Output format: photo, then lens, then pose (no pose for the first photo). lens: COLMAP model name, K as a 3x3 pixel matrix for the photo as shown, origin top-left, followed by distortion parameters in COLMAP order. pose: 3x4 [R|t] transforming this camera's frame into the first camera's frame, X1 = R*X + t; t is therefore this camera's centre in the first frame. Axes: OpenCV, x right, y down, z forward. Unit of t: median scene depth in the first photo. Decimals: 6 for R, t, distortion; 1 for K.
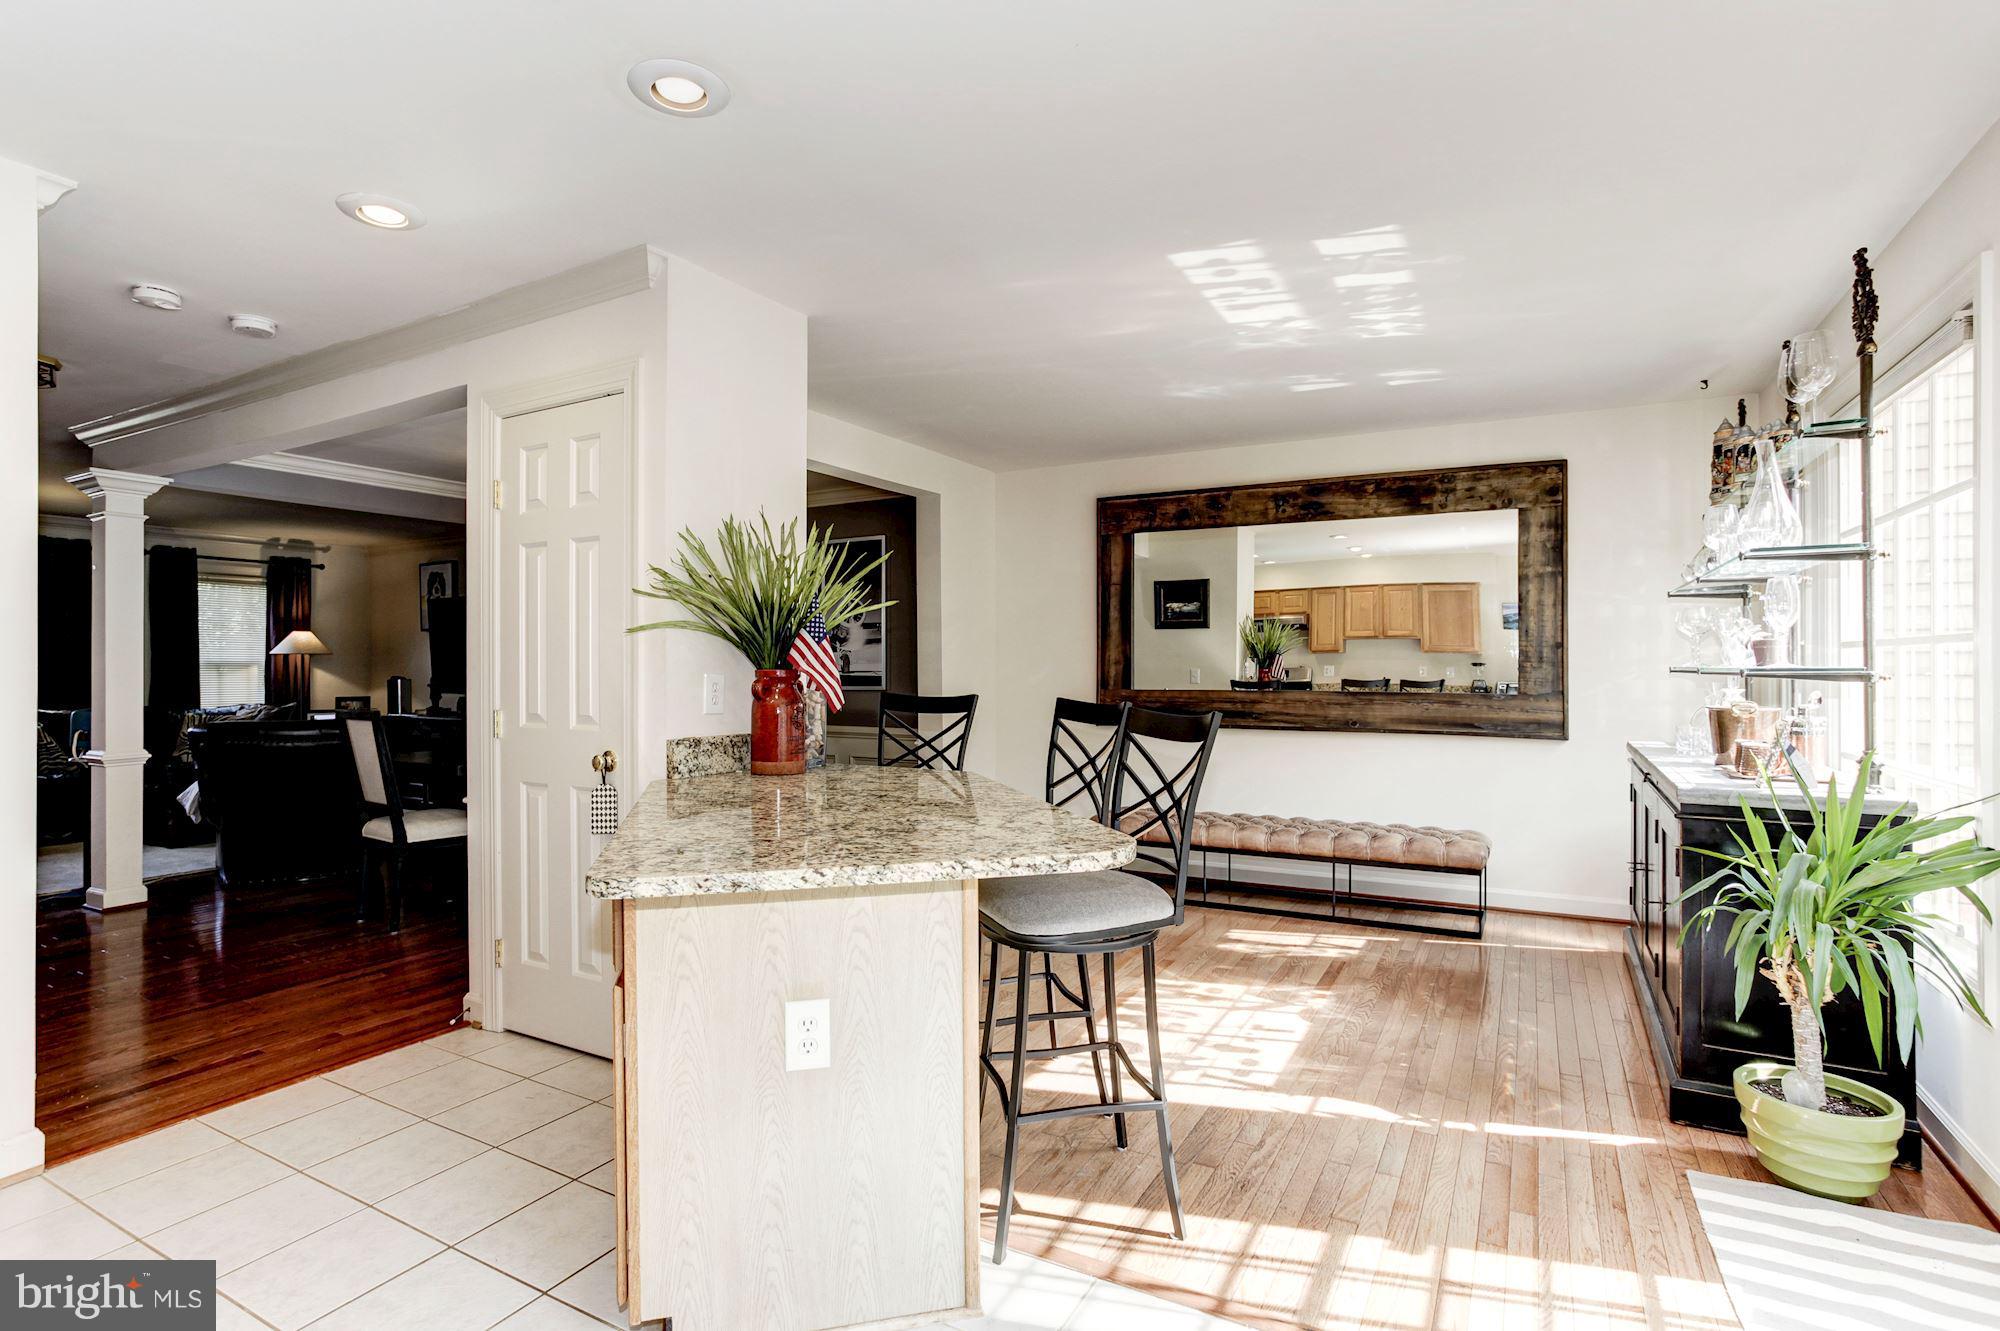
lens RADIAL K [[982.4, 0, 973.4], [0, 982.4, 668.3], [0, 0, 1]] dist [-0.047739, 0.030104]
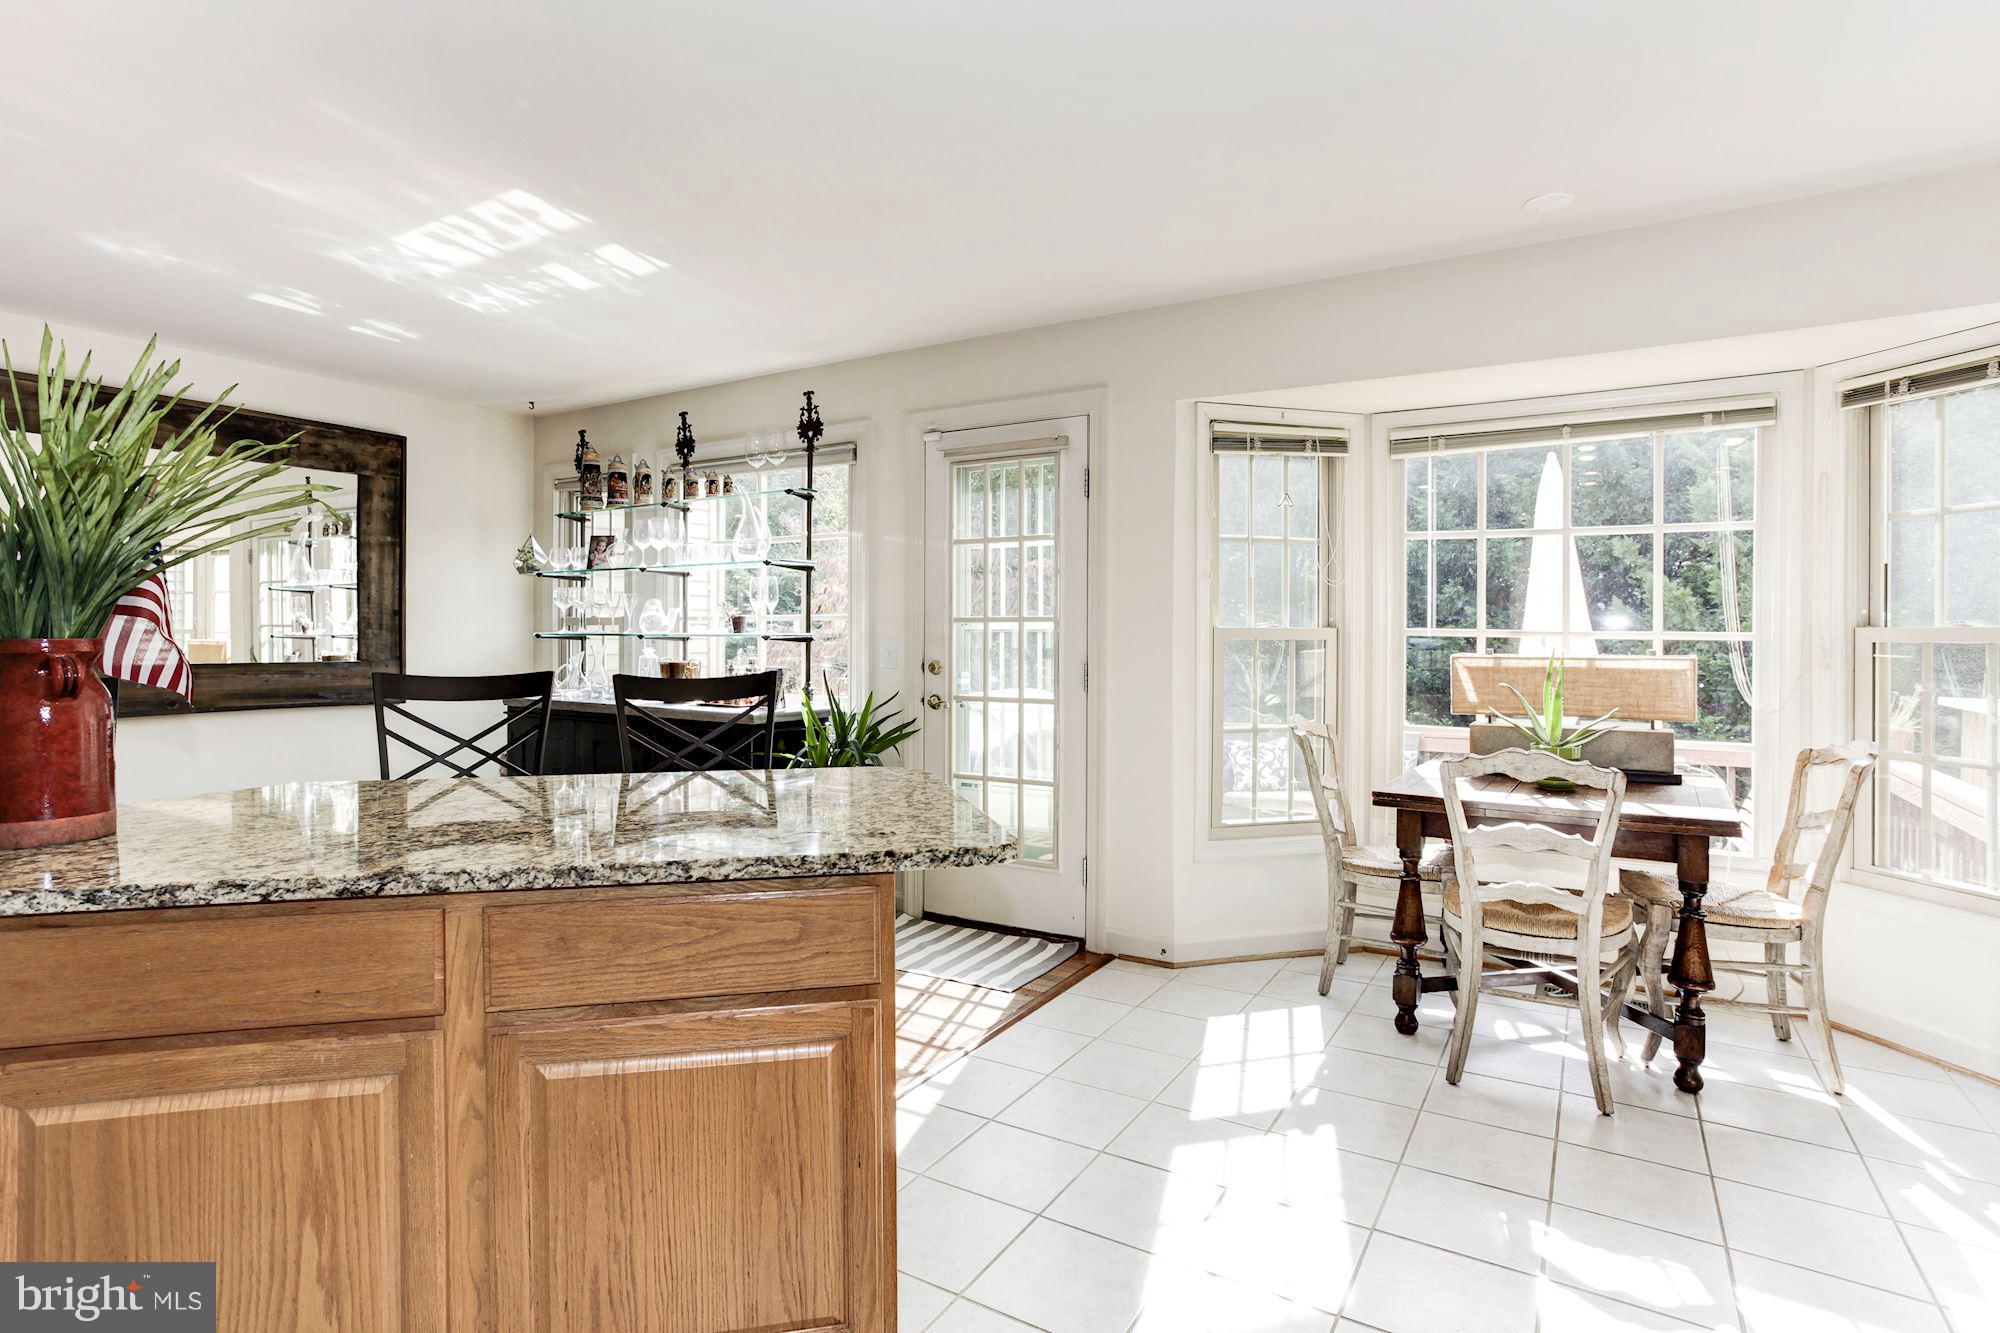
lens RADIAL K [[1039.2, 0, 989.2], [0, 1039.2, 644.5], [0, 0, 1]] dist [-0.056004, 0.045659]
pose [[0.022745, -0.009782, 0.999693, -0.485182], [0.002001, 0.999951, 0.009739, 0.000849], [-0.999739, 0.001778, 0.022764, 0.334286]]
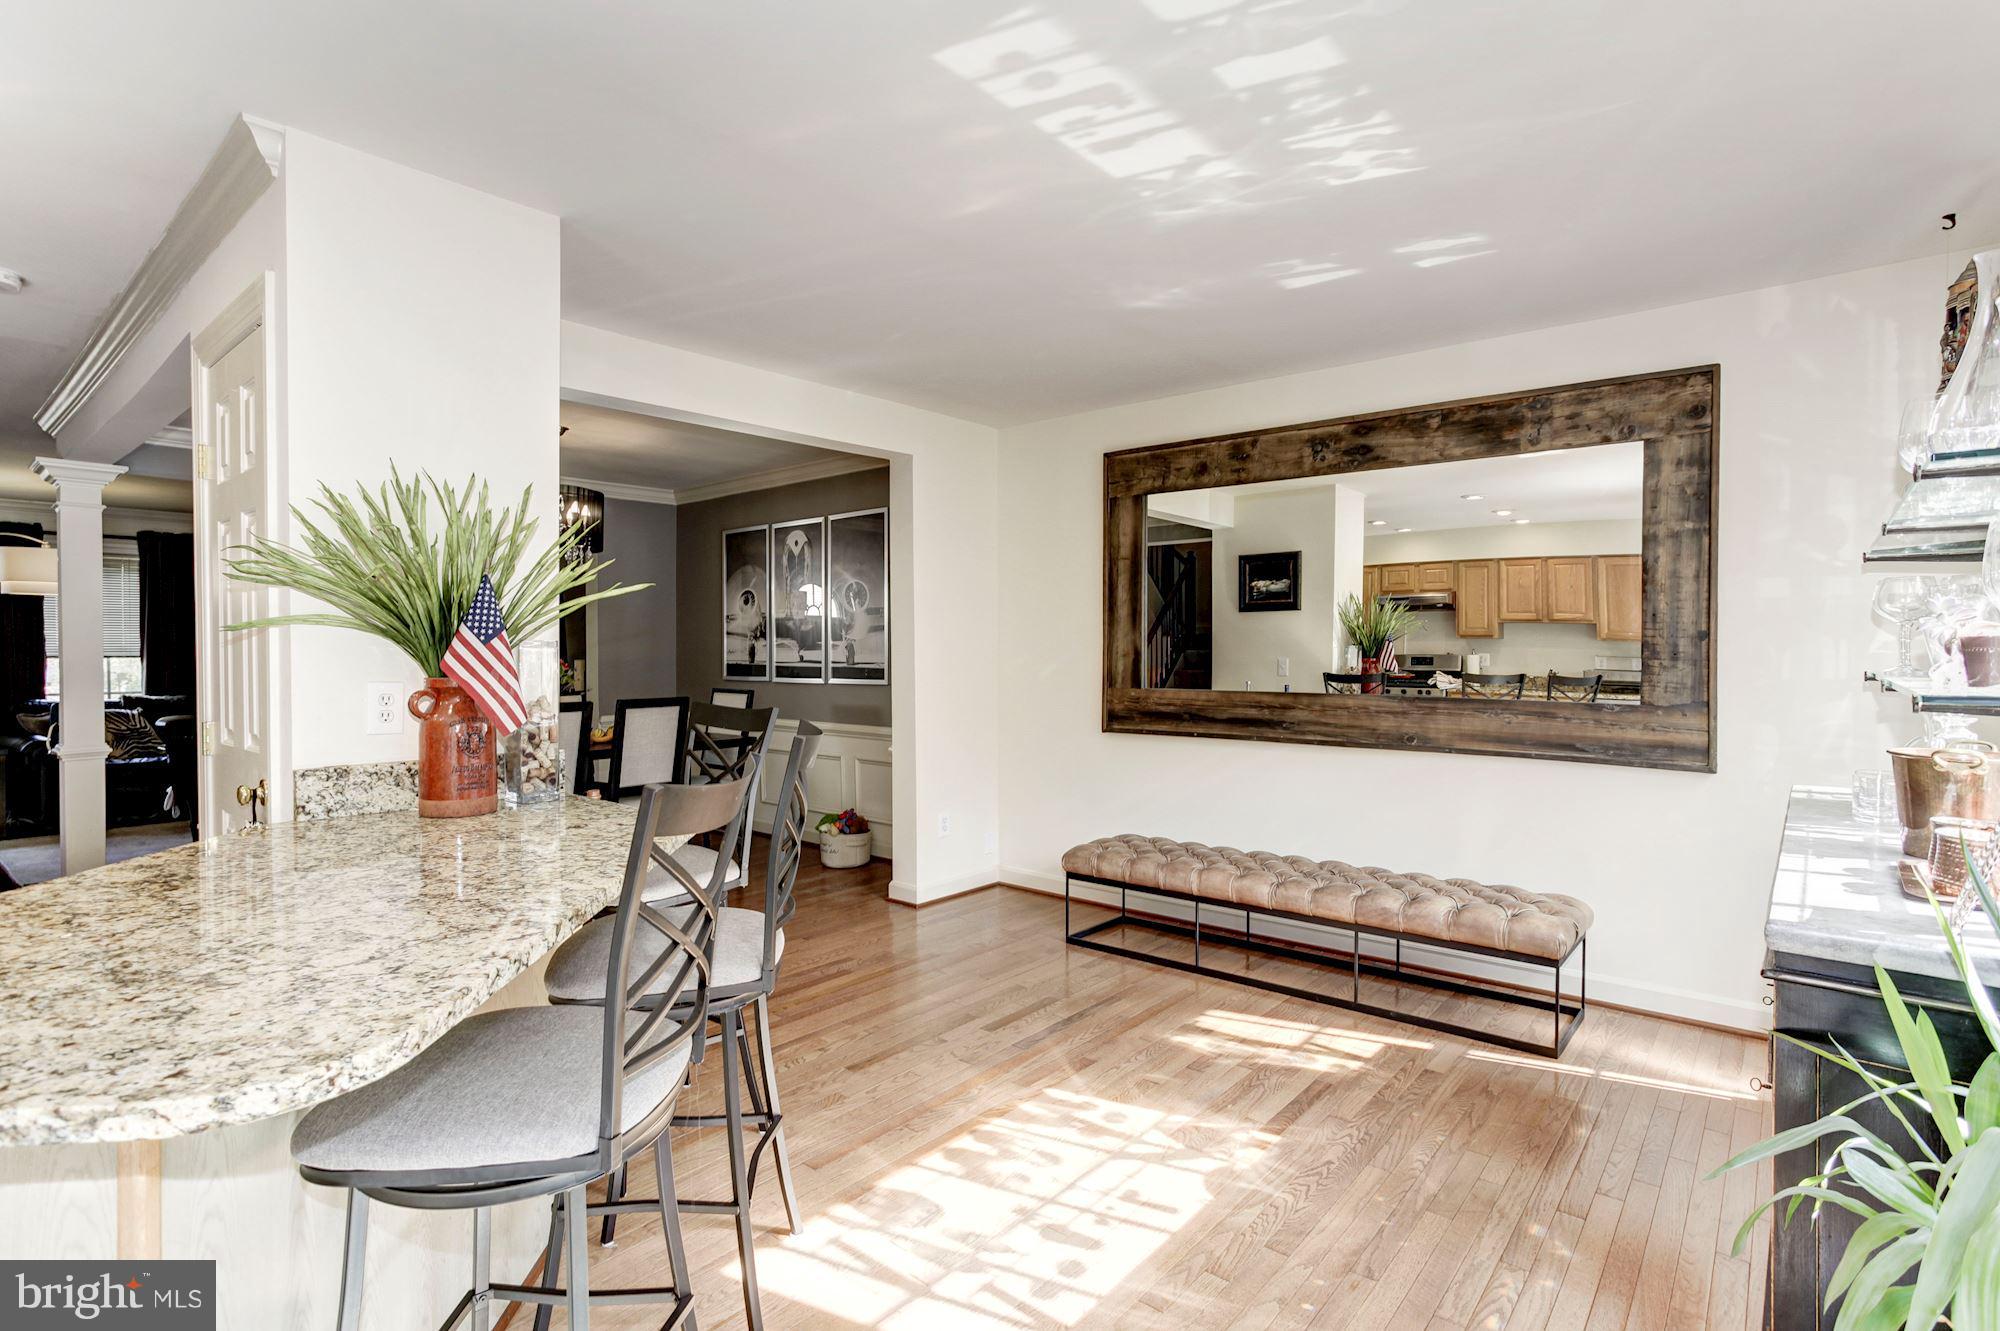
lens RADIAL K [[982.4, 0, 973.4], [0, 982.4, 668.3], [0, 0, 1]] dist [-0.047739, 0.030104]
pose [[0.981271, 0.003812, -0.192595, 0.224920], [-0.000050, 0.999809, 0.019532, -0.013646], [0.192633, -0.019157, 0.981084, 0.222809]]
